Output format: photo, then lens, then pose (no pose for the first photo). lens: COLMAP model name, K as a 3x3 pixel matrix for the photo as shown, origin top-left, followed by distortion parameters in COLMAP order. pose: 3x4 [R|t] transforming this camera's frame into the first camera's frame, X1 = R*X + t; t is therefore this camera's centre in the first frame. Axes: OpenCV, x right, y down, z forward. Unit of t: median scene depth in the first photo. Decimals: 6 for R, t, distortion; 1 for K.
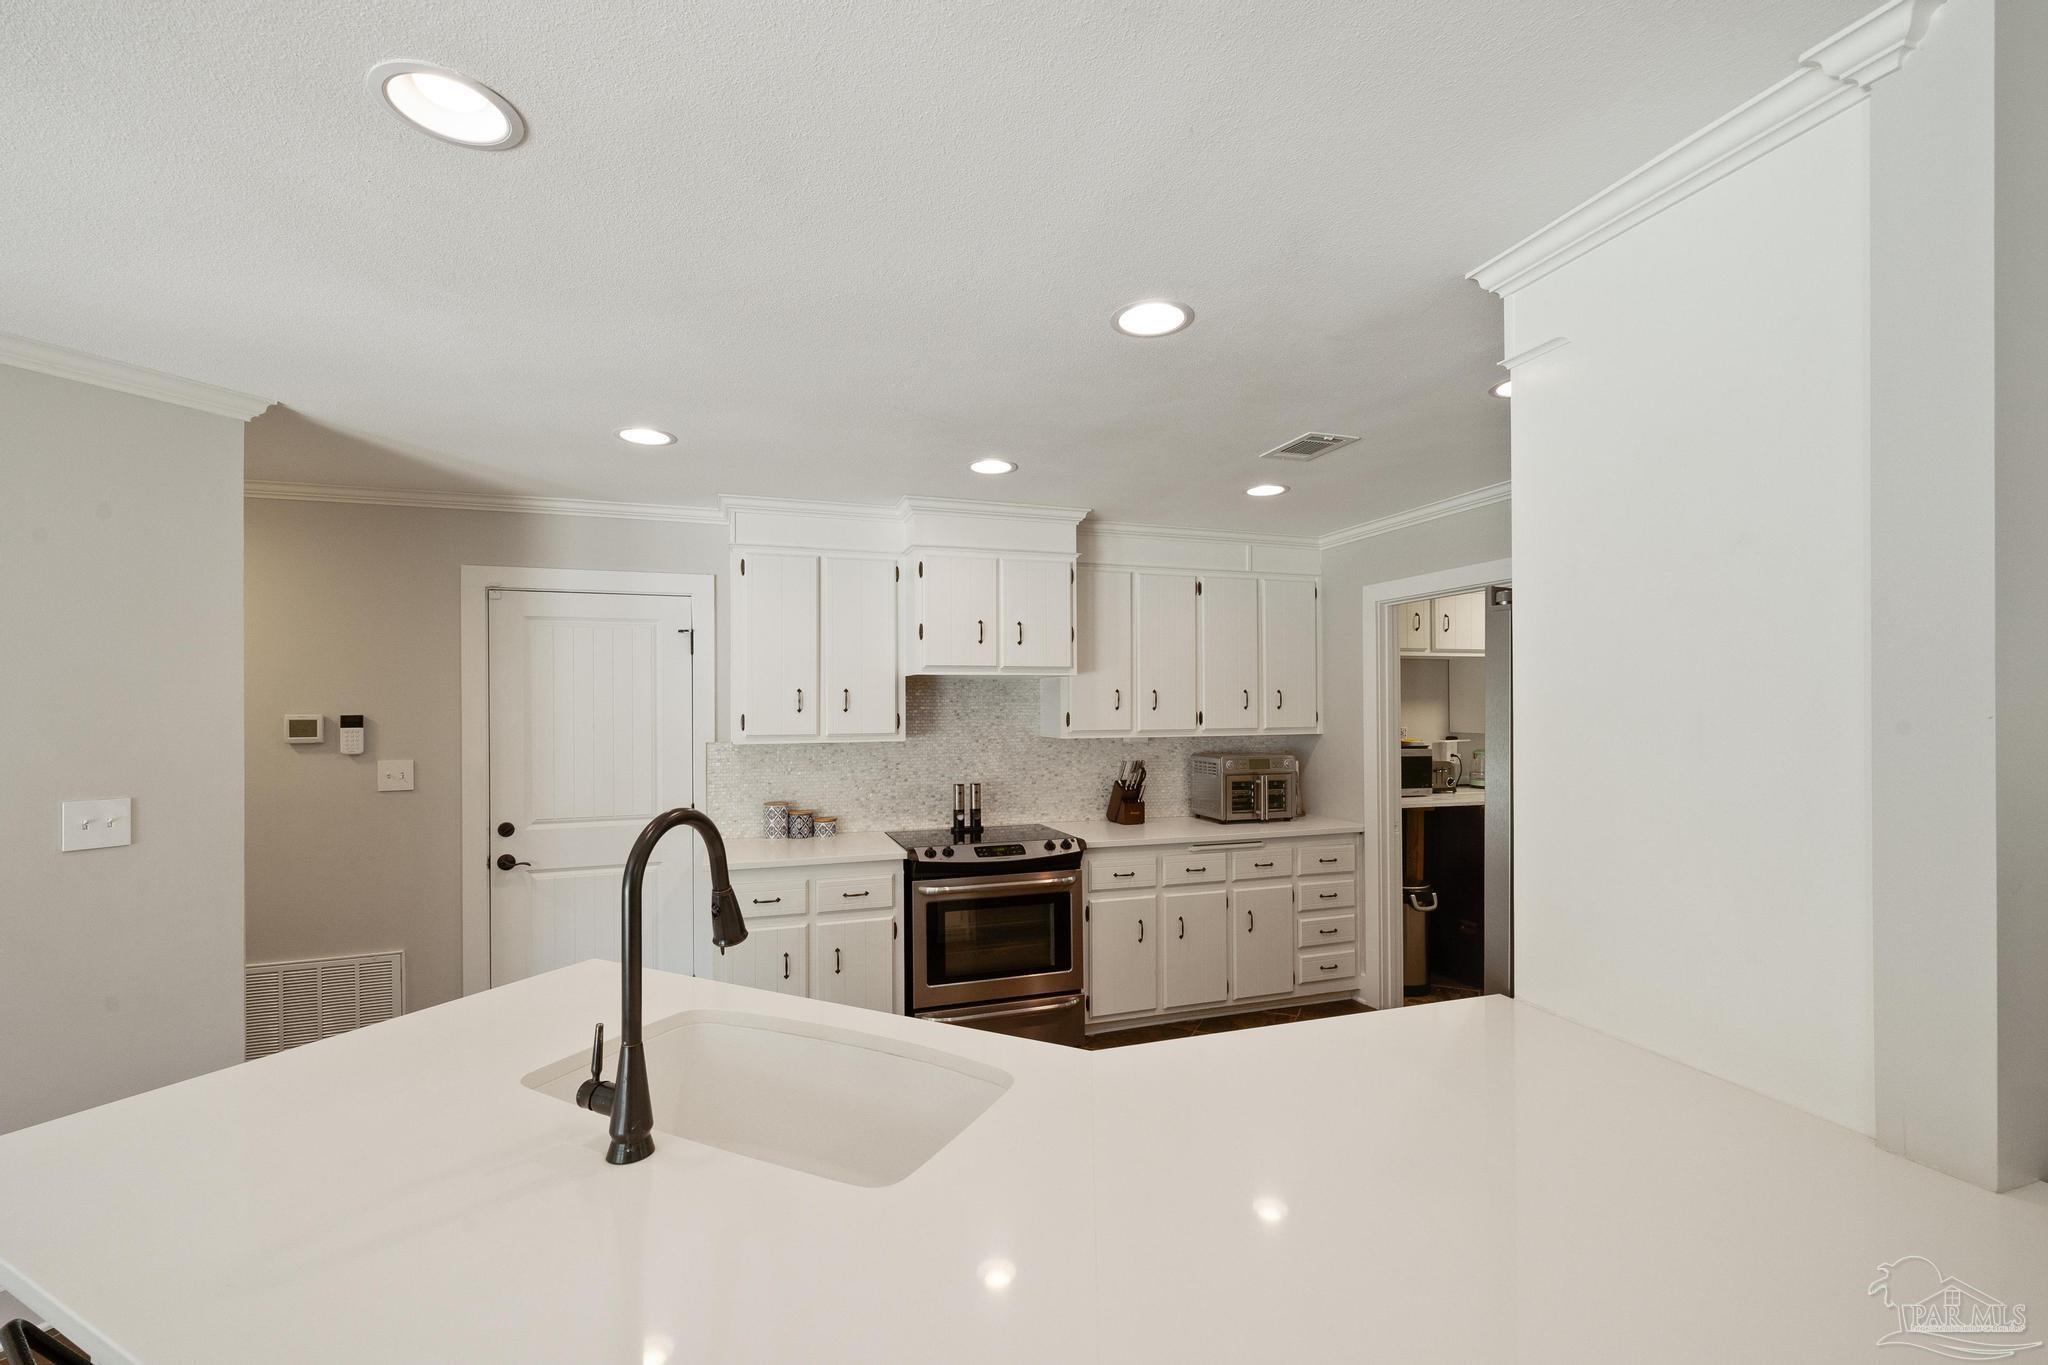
lens RADIAL K [[862.9, 0, 1026.3], [0, 862.9, 708.4], [0, 0, 1]] dist [-0.005235, 0.001691]
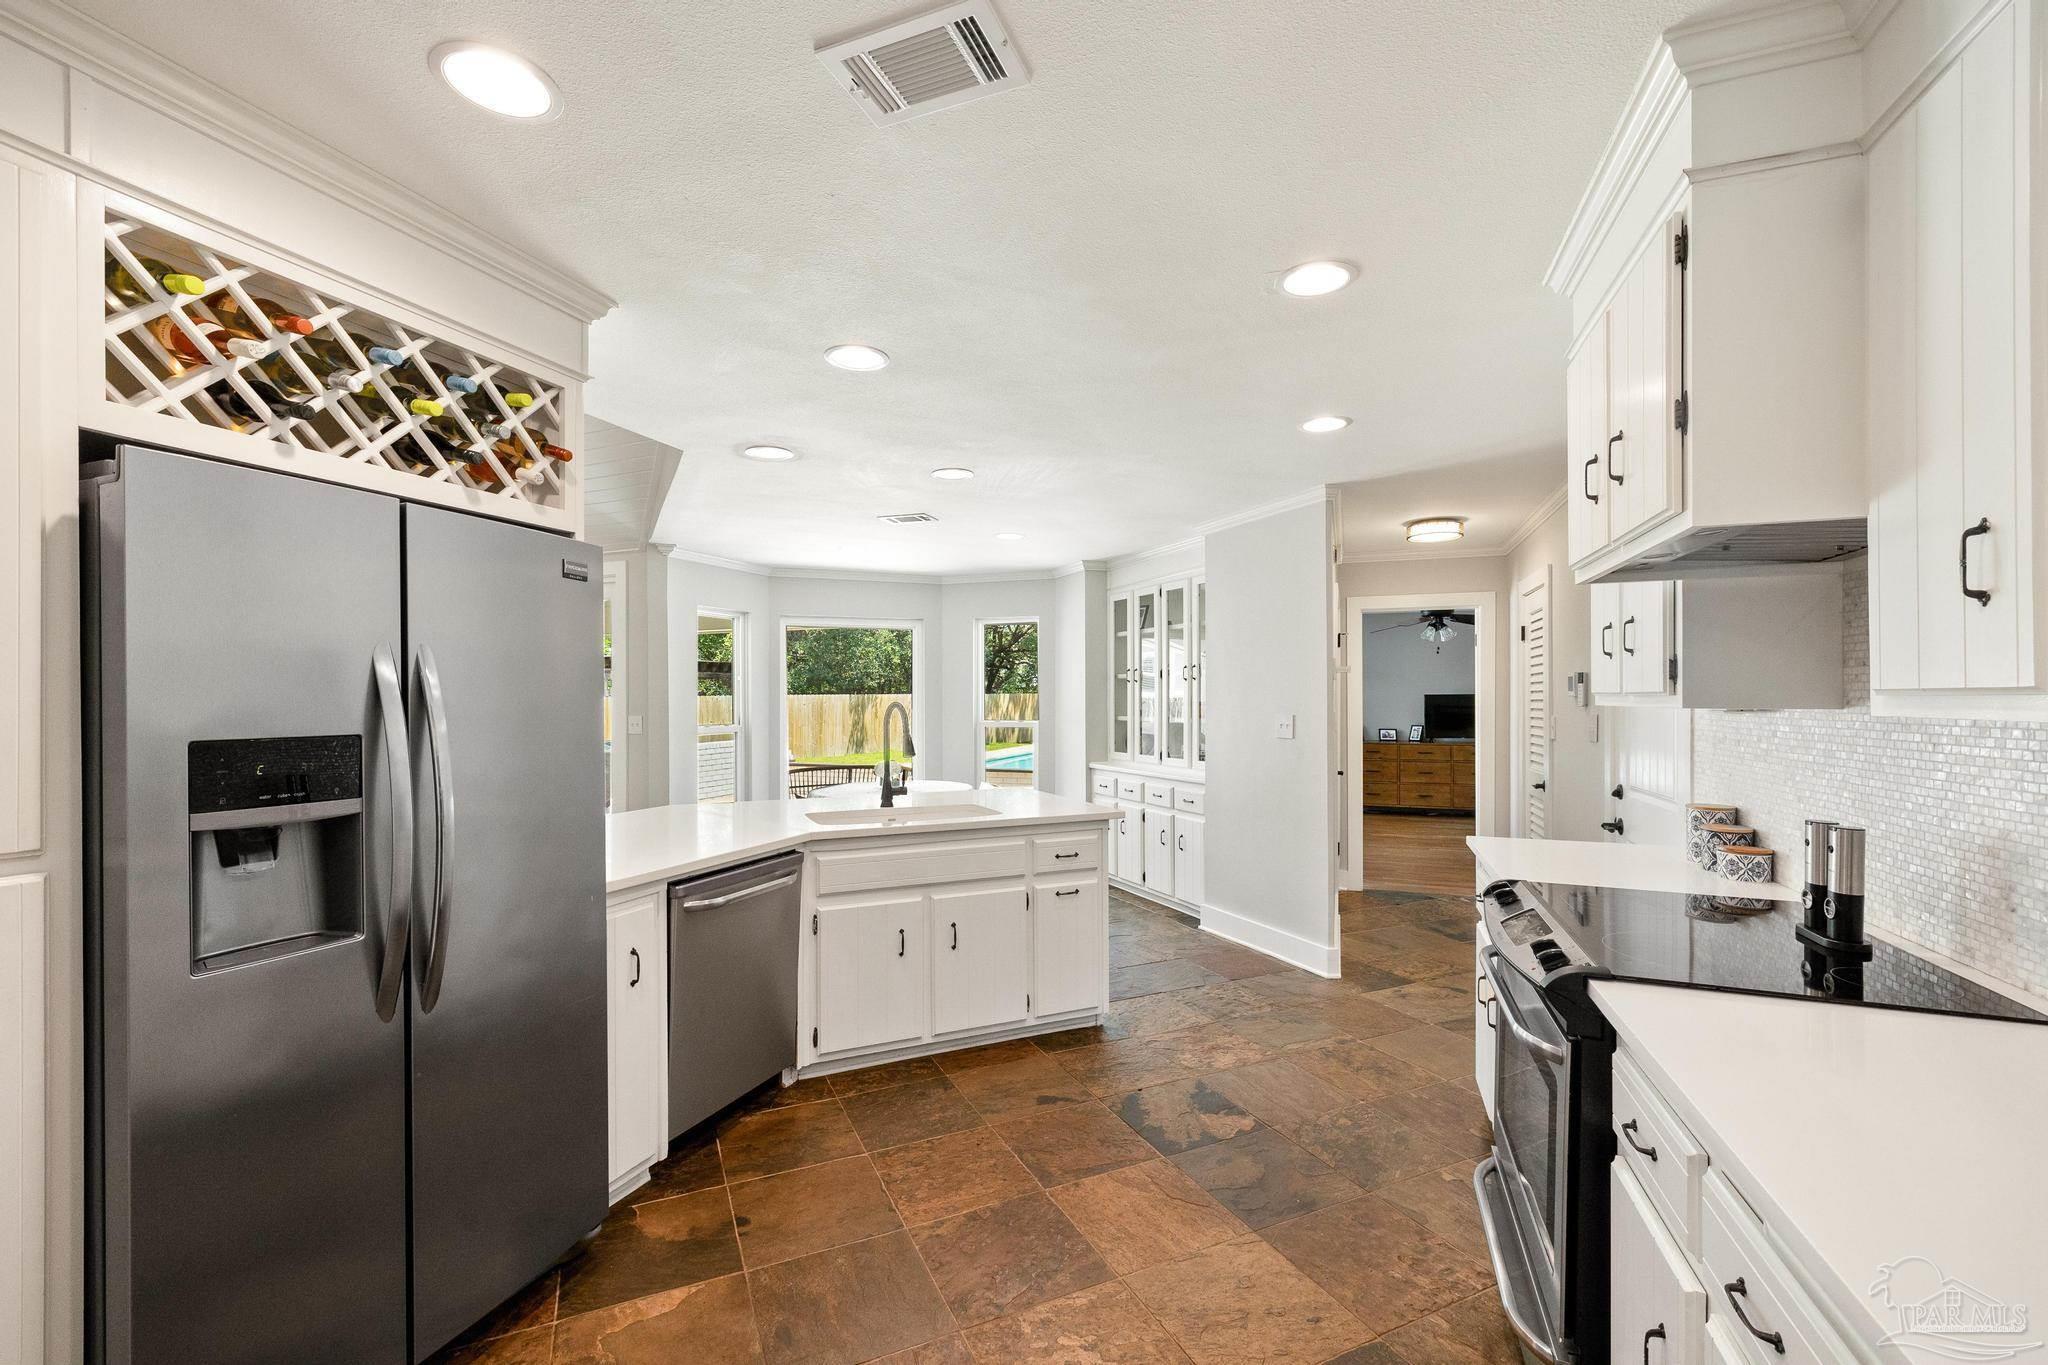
lens RADIAL K [[862.9, 0, 1028.9], [0, 862.9, 694.7], [0, 0, 1]] dist [-0.005235, 0.001691]
pose [[-0.628972, 0.006749, -0.777398, 0.498372], [0.003326, 0.999977, 0.005991, 0.025960], [0.777421, 0.001183, -0.628980, 1.022754]]
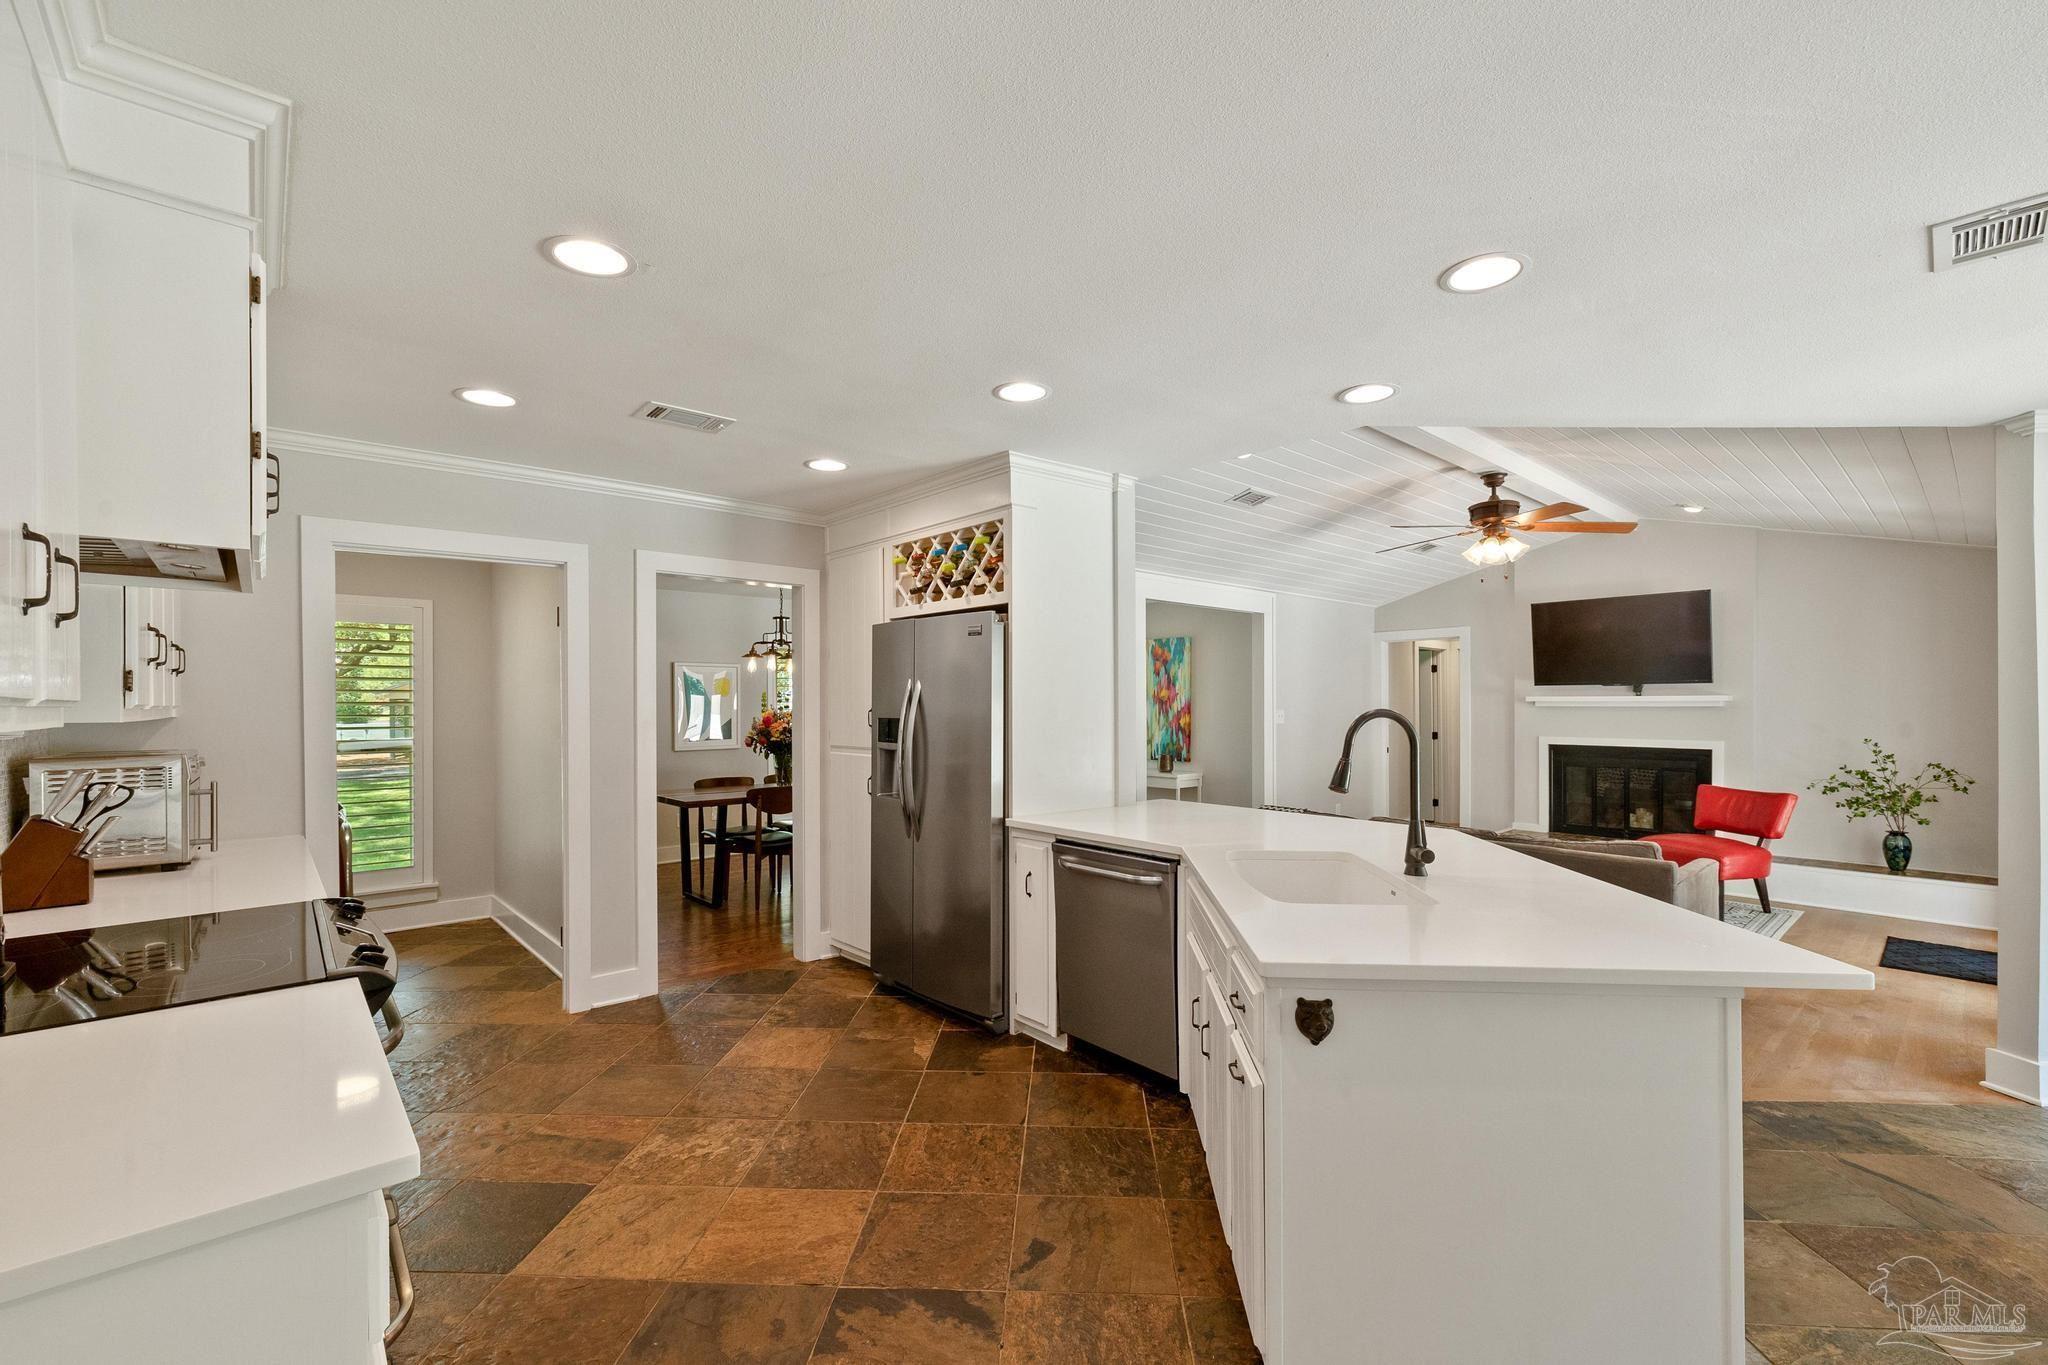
lens RADIAL K [[862.9, 0, 1020.4], [0, 862.9, 705.9], [0, 0, 1]] dist [-0.005235, 0.001691]
pose [[-0.383884, 0.003088, 0.923376, -0.594927], [0.008838, 0.999961, 0.000330, 0.033125], [-0.923339, 0.008287, -0.383896, 0.786055]]
